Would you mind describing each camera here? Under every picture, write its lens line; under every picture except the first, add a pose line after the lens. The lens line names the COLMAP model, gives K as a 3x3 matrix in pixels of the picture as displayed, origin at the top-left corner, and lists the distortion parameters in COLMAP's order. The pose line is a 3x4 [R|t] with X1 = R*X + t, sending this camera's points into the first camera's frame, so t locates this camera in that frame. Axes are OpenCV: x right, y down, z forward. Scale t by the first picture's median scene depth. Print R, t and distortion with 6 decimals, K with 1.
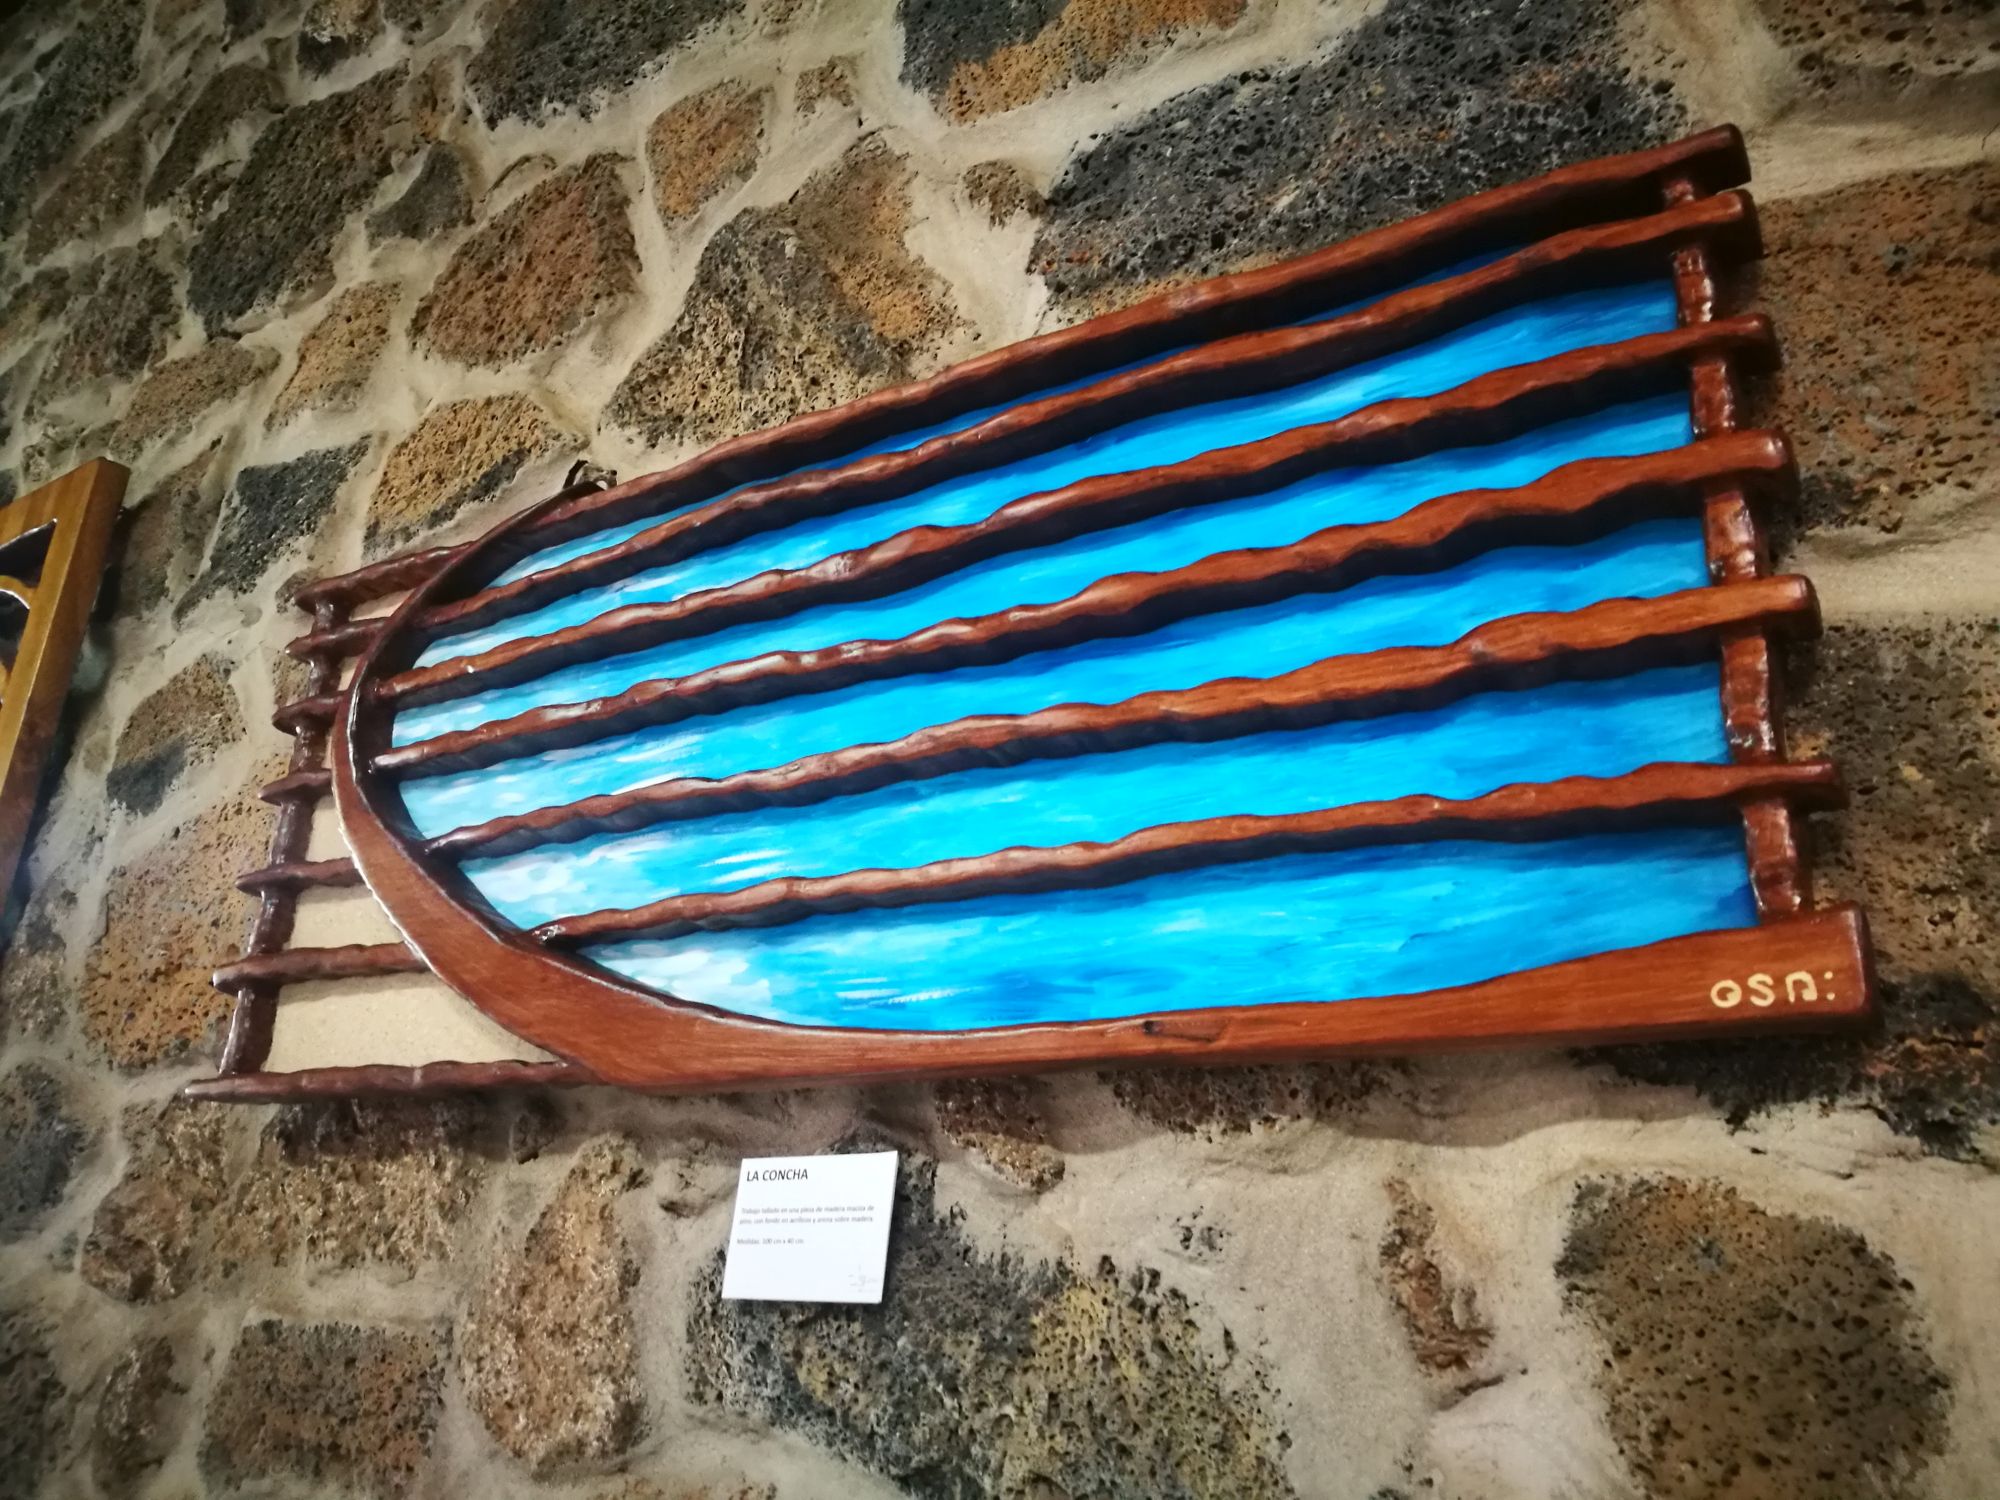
lens RADIAL K [[1565.3, 0, 1024.3], [0, 1565.3, 721.6], [0, 0, 1]] dist [-0.063471, 0.093700]
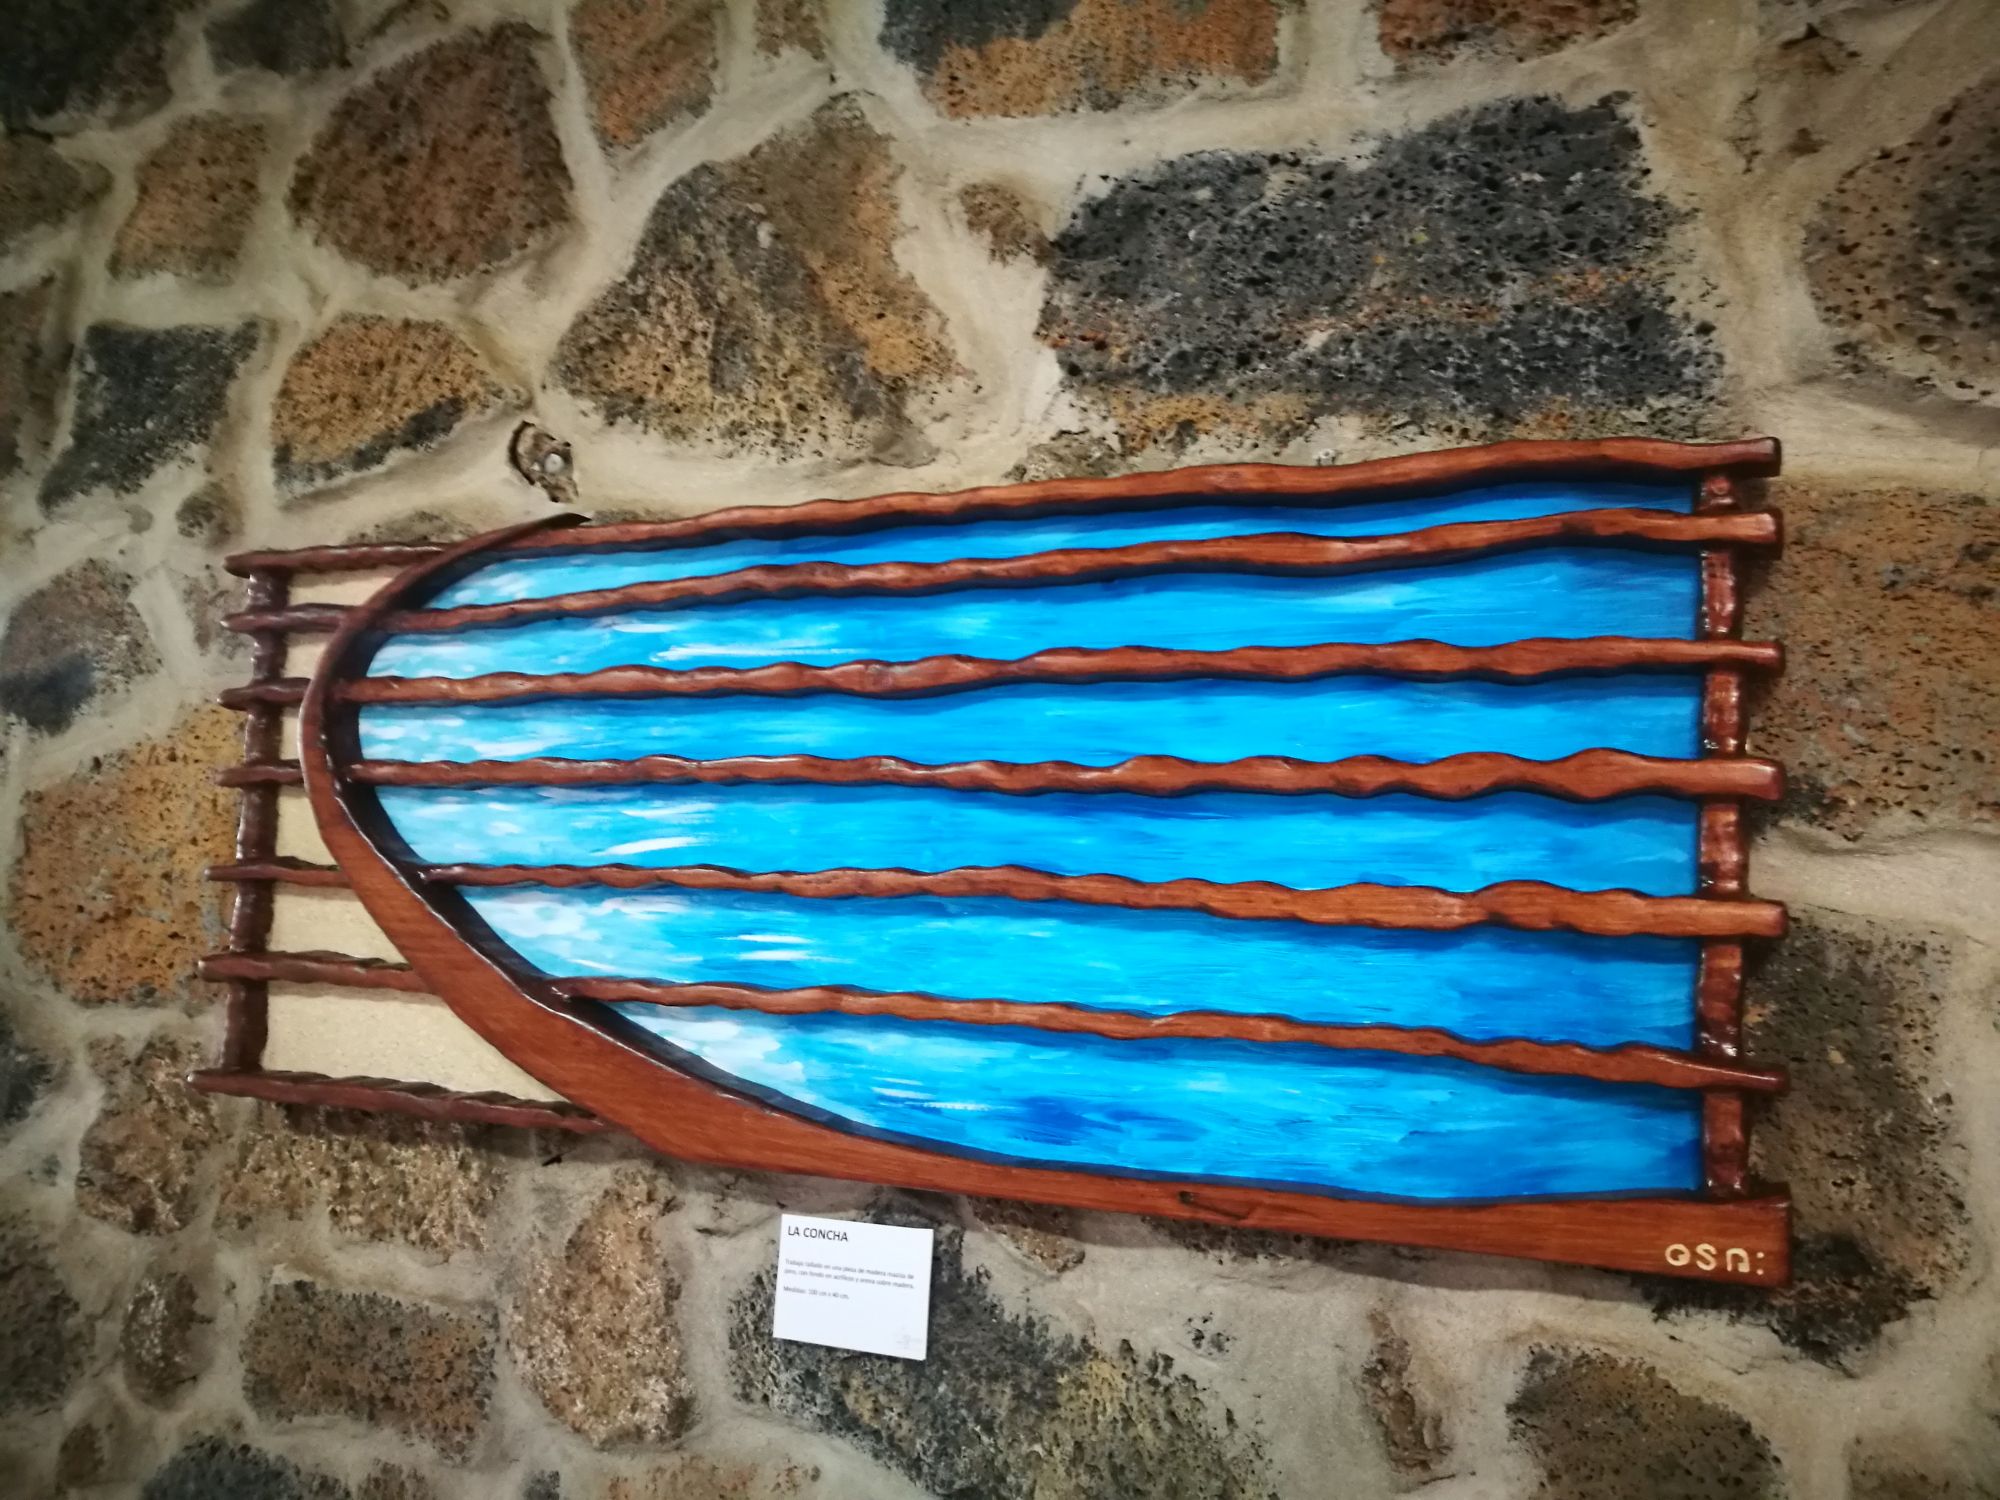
lens RADIAL K [[1565.3, 0, 1024.3], [0, 1565.3, 721.6], [0, 0, 1]] dist [-0.063471, 0.093700]
pose [[0.989385, 0.004161, 0.145256, -0.163148], [-0.043812, 0.961620, 0.270866, -0.355375], [-0.138554, -0.274355, 0.951595, -0.001835]]
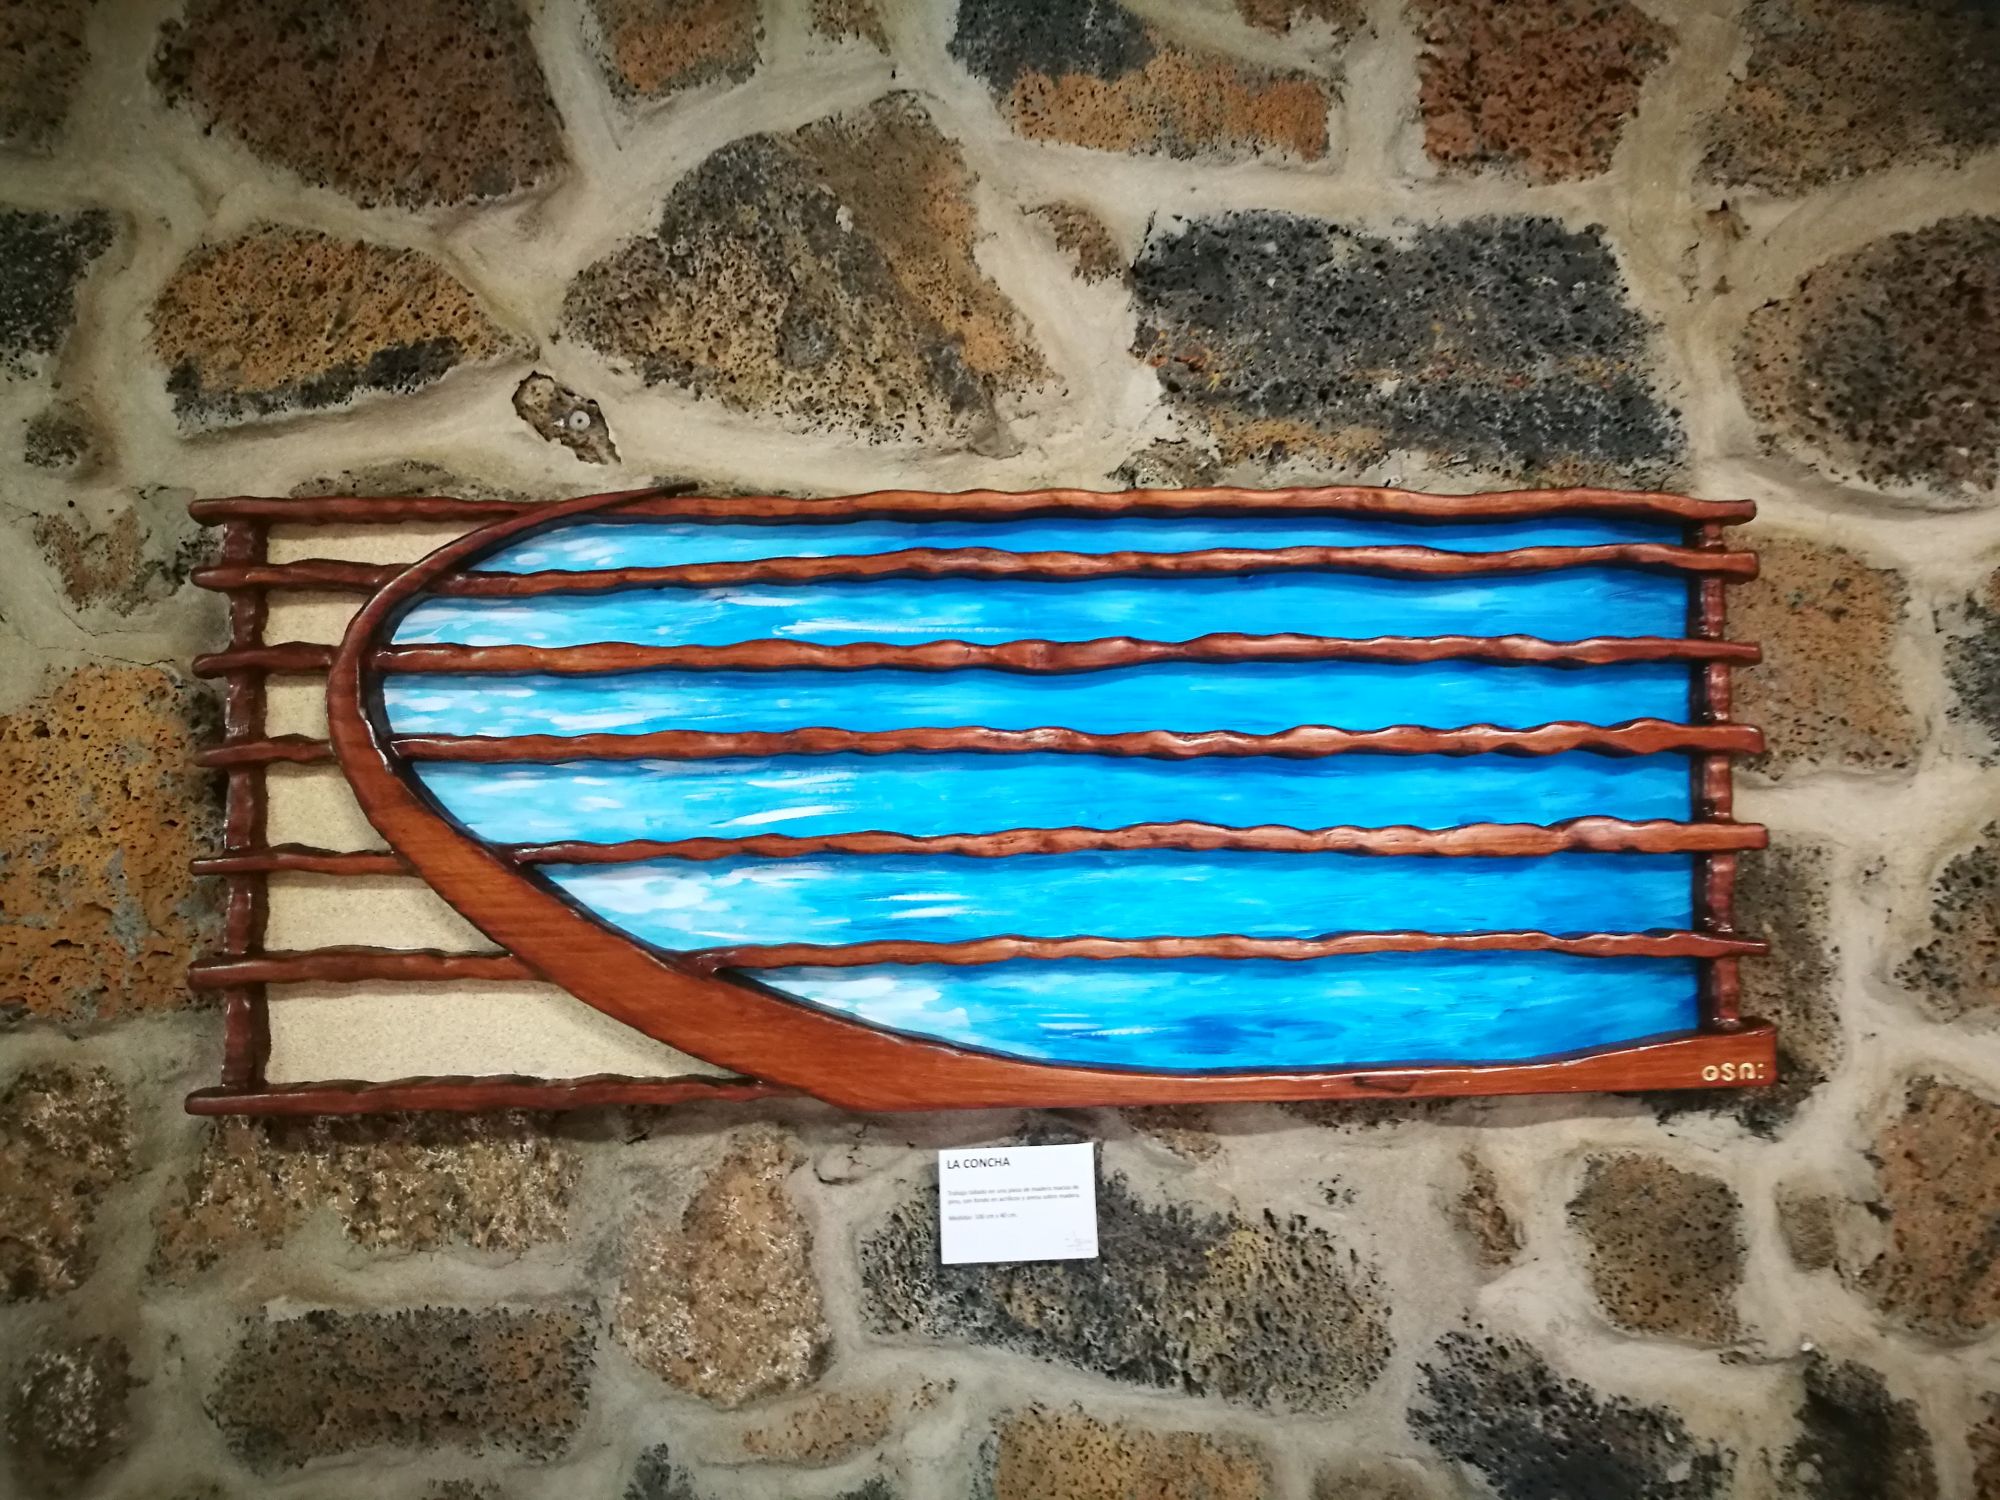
lens RADIAL K [[1580.6, 0, 1013.2], [0, 1580.6, 712.3], [0, 0, 1]] dist [-0.064602, 0.087533]
pose [[0.813231, -0.009063, 0.581871, -0.800111], [-0.168831, 0.953201, 0.250806, -0.344845], [-0.556913, -0.302201, 0.773642, 0.111749]]
